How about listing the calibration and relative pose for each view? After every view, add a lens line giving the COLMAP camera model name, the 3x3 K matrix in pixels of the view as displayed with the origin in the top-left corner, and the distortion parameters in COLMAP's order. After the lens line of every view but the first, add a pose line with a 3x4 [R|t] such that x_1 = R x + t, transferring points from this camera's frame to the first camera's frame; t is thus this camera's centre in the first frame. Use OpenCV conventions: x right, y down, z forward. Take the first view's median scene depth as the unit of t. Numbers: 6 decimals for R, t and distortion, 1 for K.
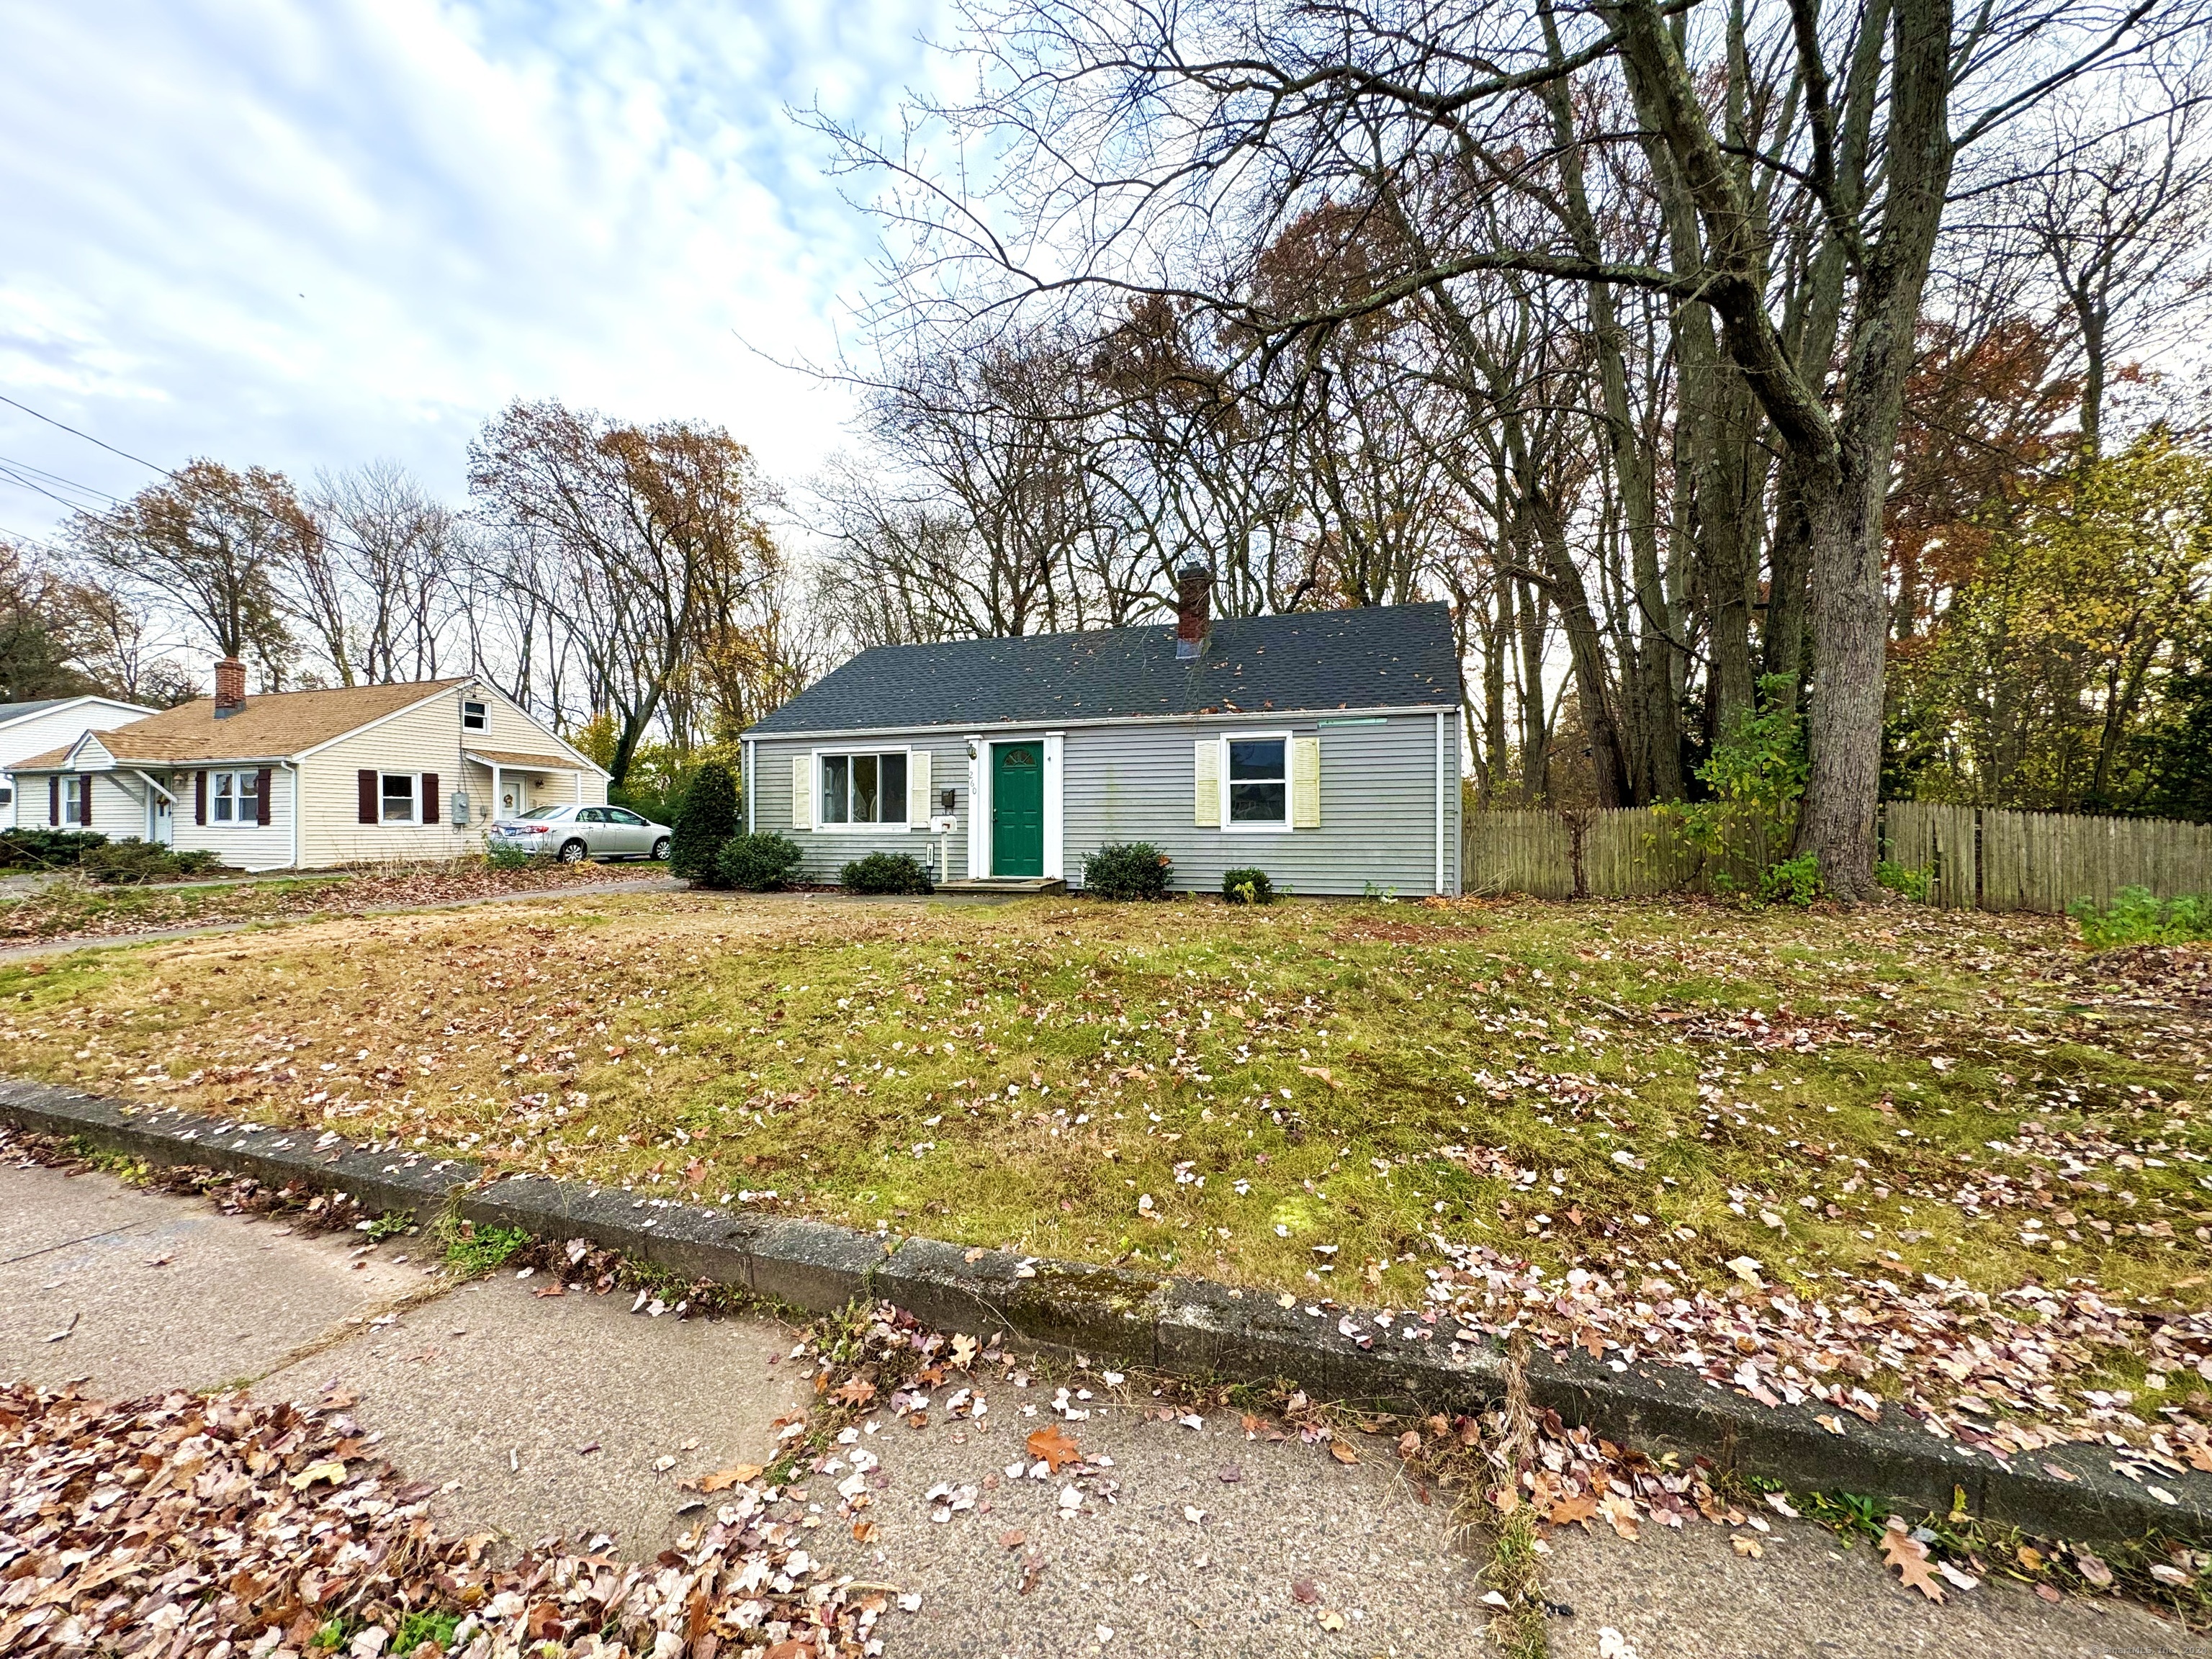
lens RADIAL K [[882.5, 0, 1096.8], [0, 882.5, 840.1], [0, 0, 1]] dist [-0.002356, 0.000315]
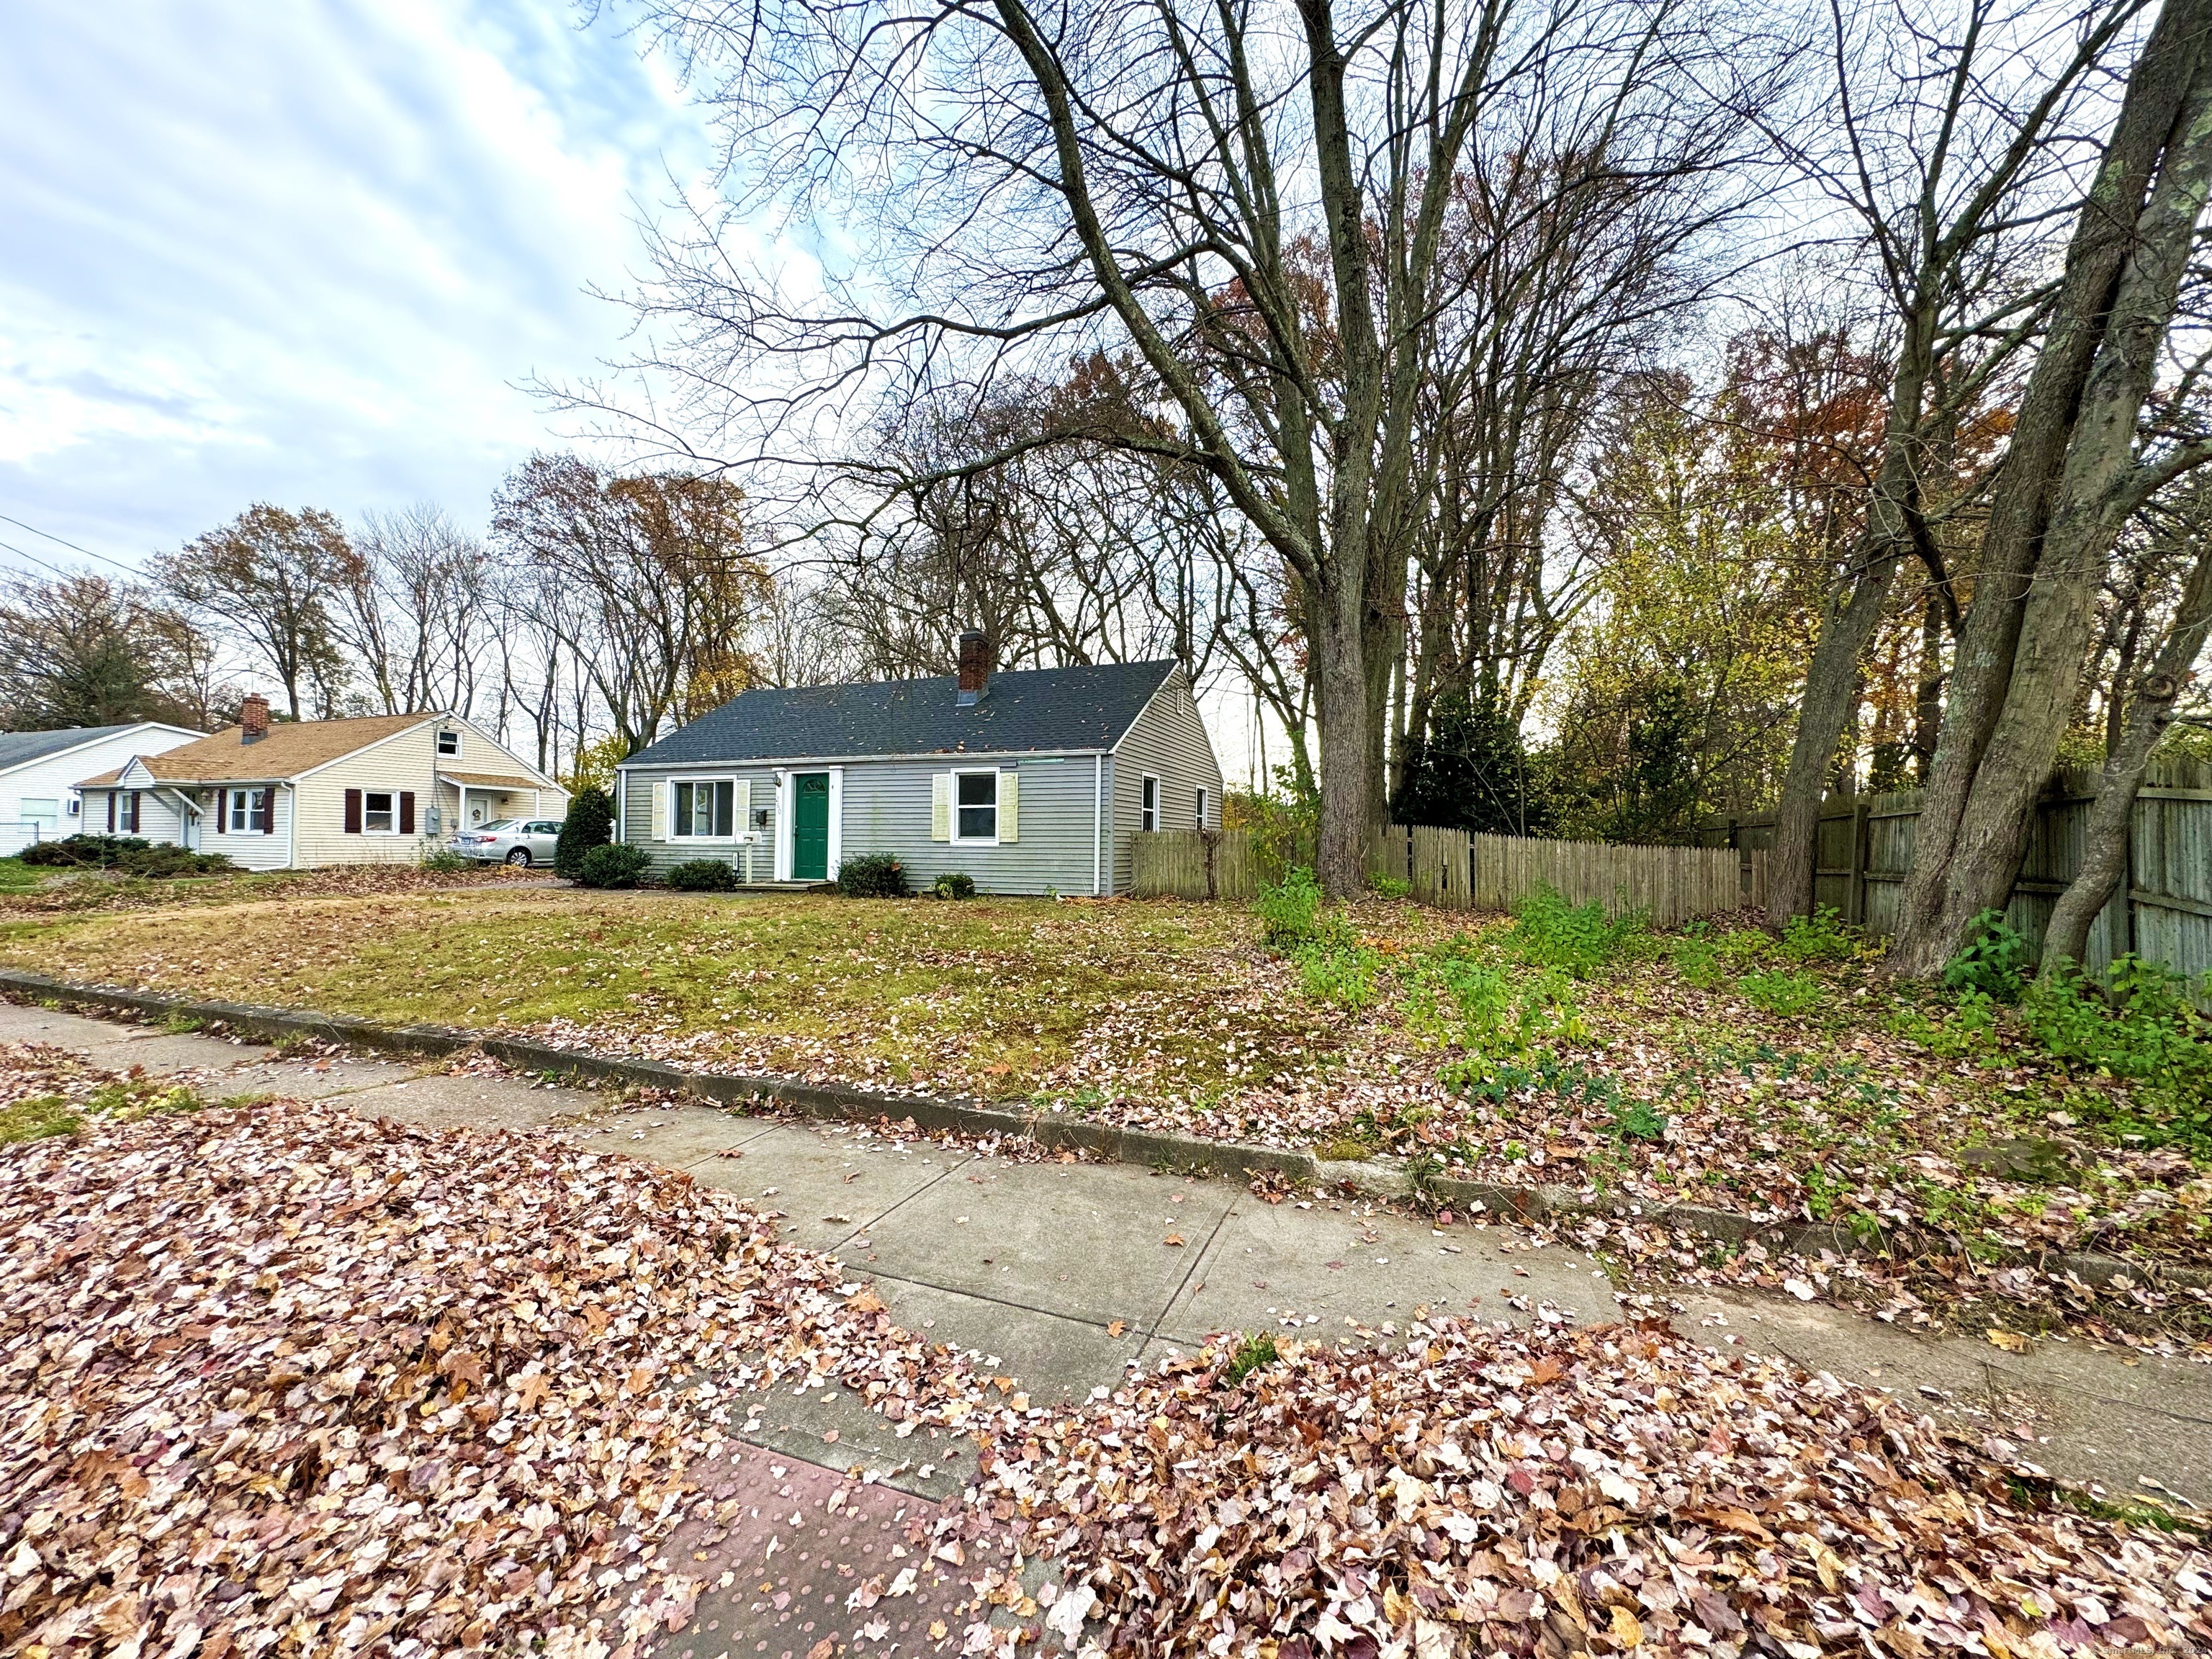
lens RADIAL K [[892.7, 0, 1107.6], [0, 892.7, 845.8], [0, 0, 1]] dist [-0.003286, 0.000724]
pose [[0.998855, 0.008735, -0.047037, 0.347256], [-0.009212, 0.999908, -0.009927, 0.001732], [0.046946, 0.010349, 0.998844, -0.228618]]
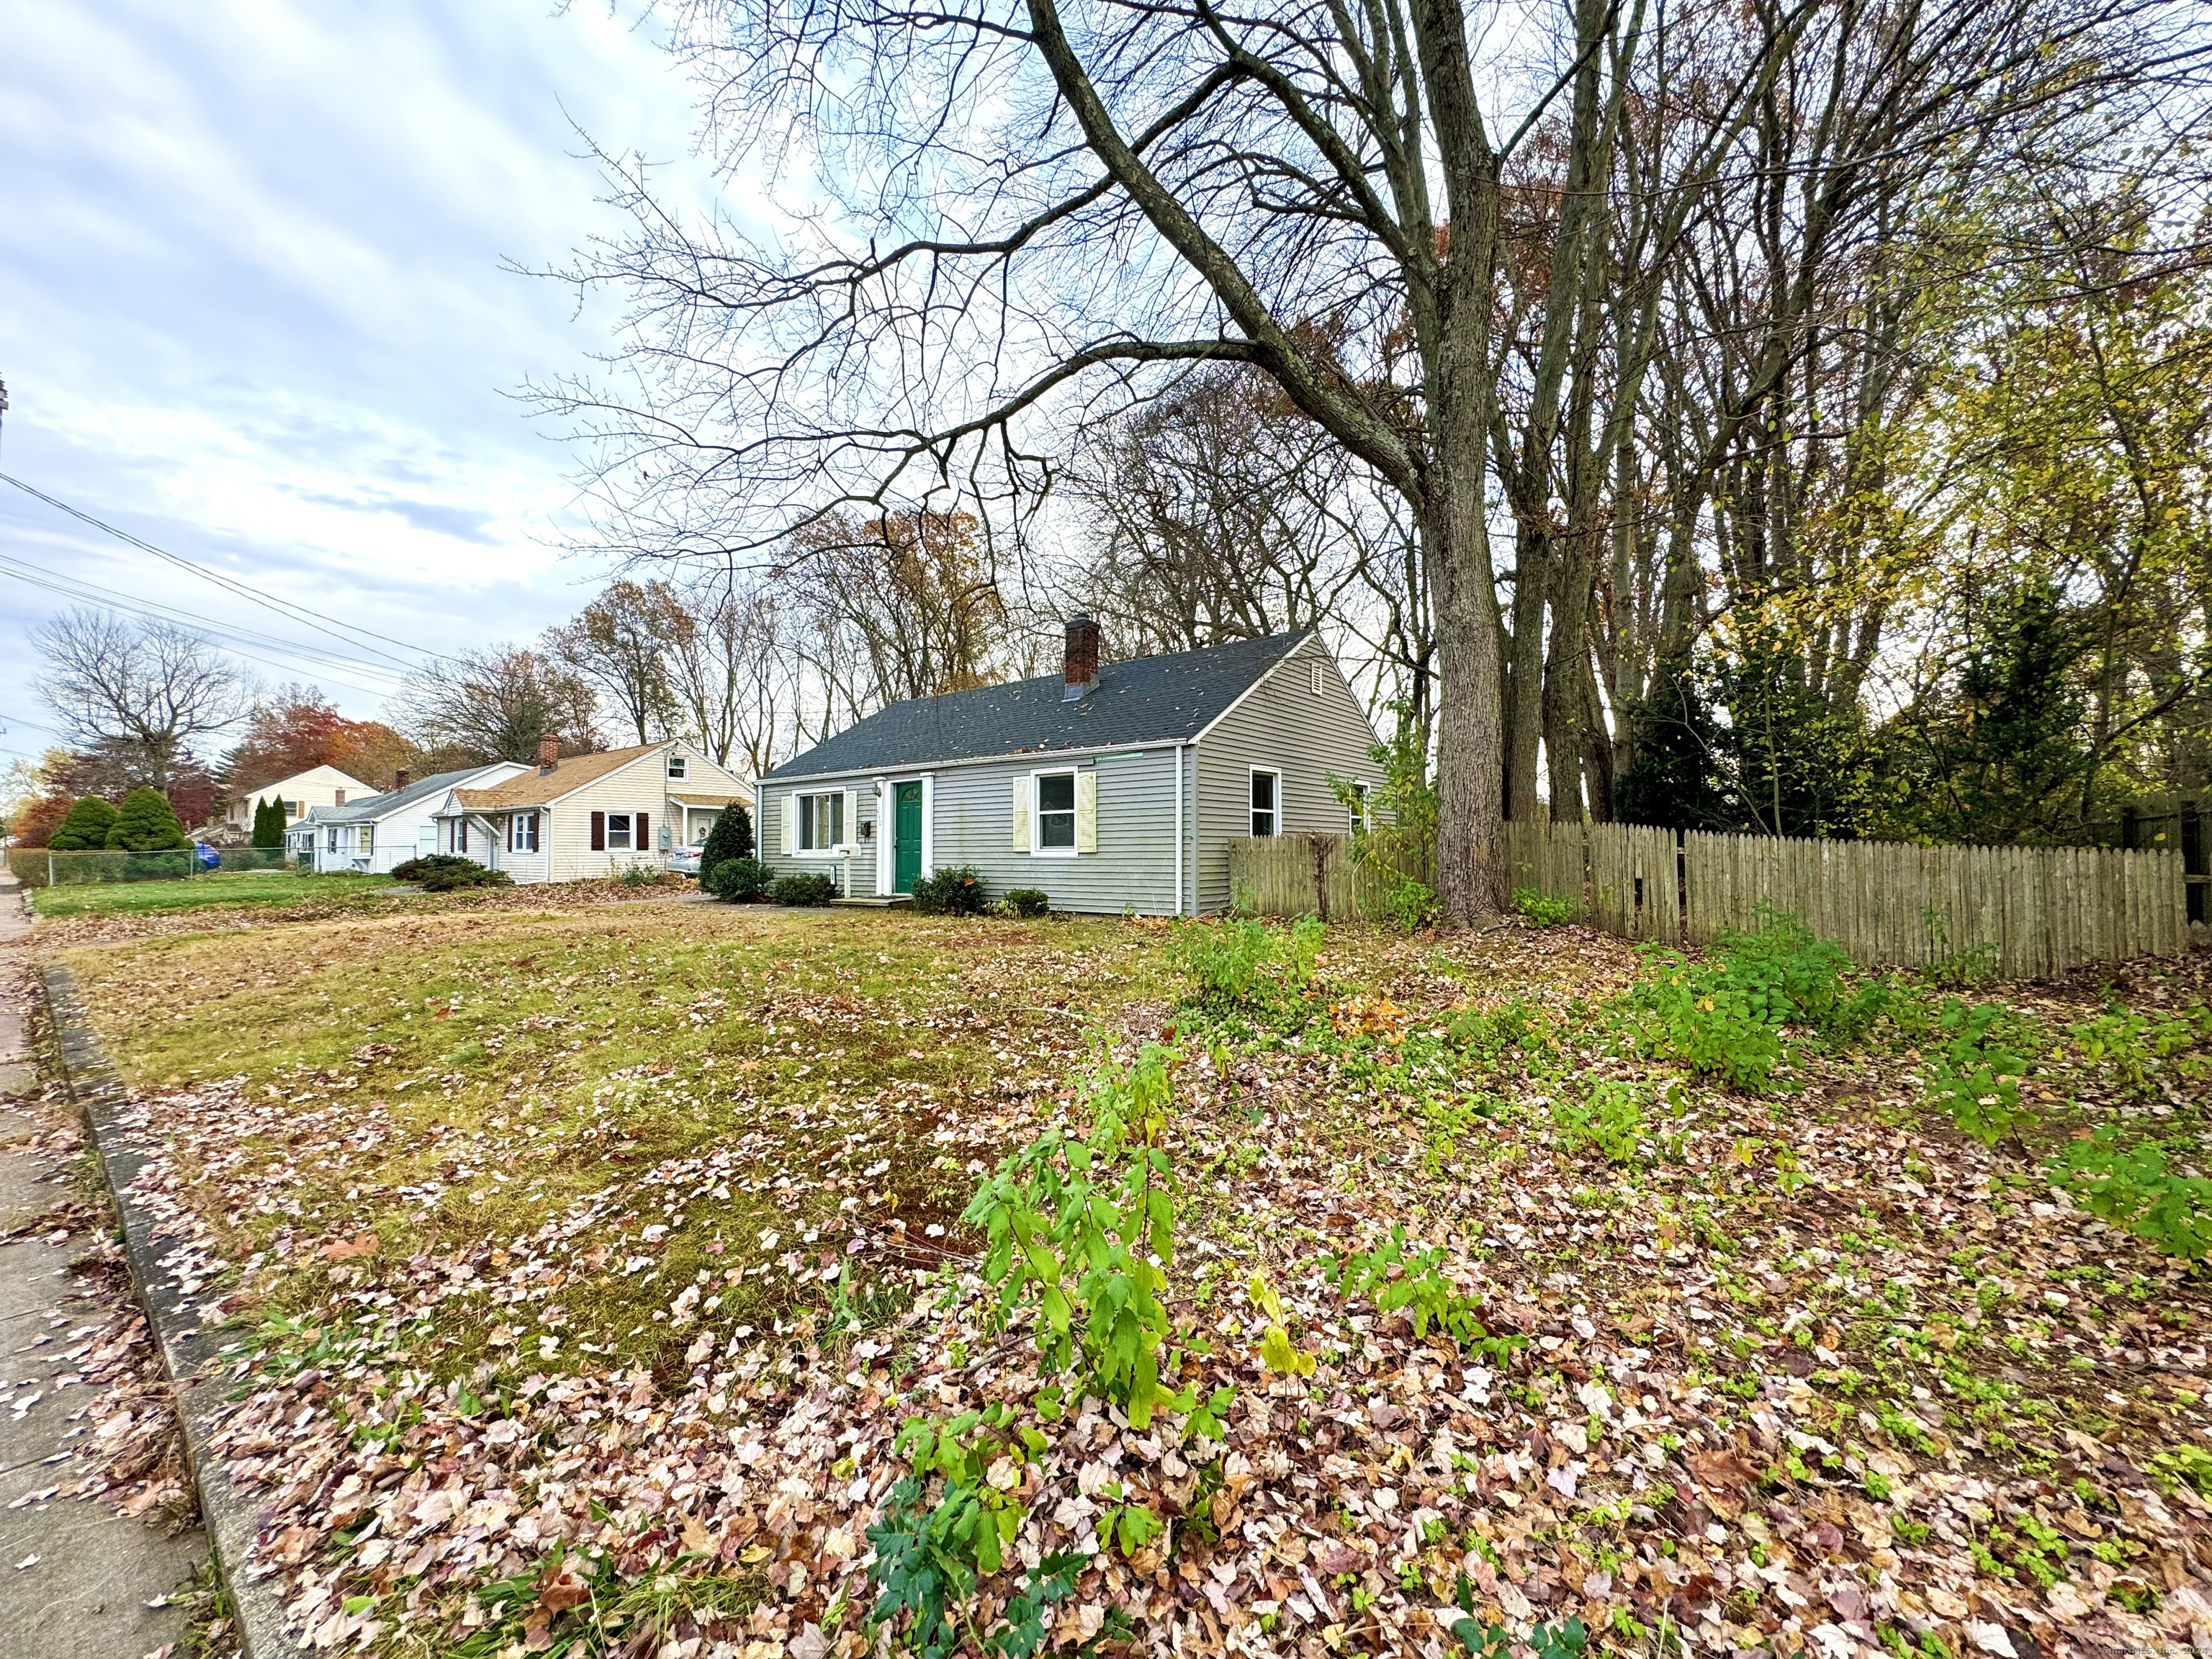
lens RADIAL K [[892.7, 0, 1107.6], [0, 892.7, 845.8], [0, 0, 1]] dist [-0.003286, 0.000724]
pose [[0.938826, -0.005490, -0.344349, 0.509490], [-0.001027, 0.999824, -0.018741, -0.001286], [0.344392, 0.017948, 0.938655, -0.037405]]
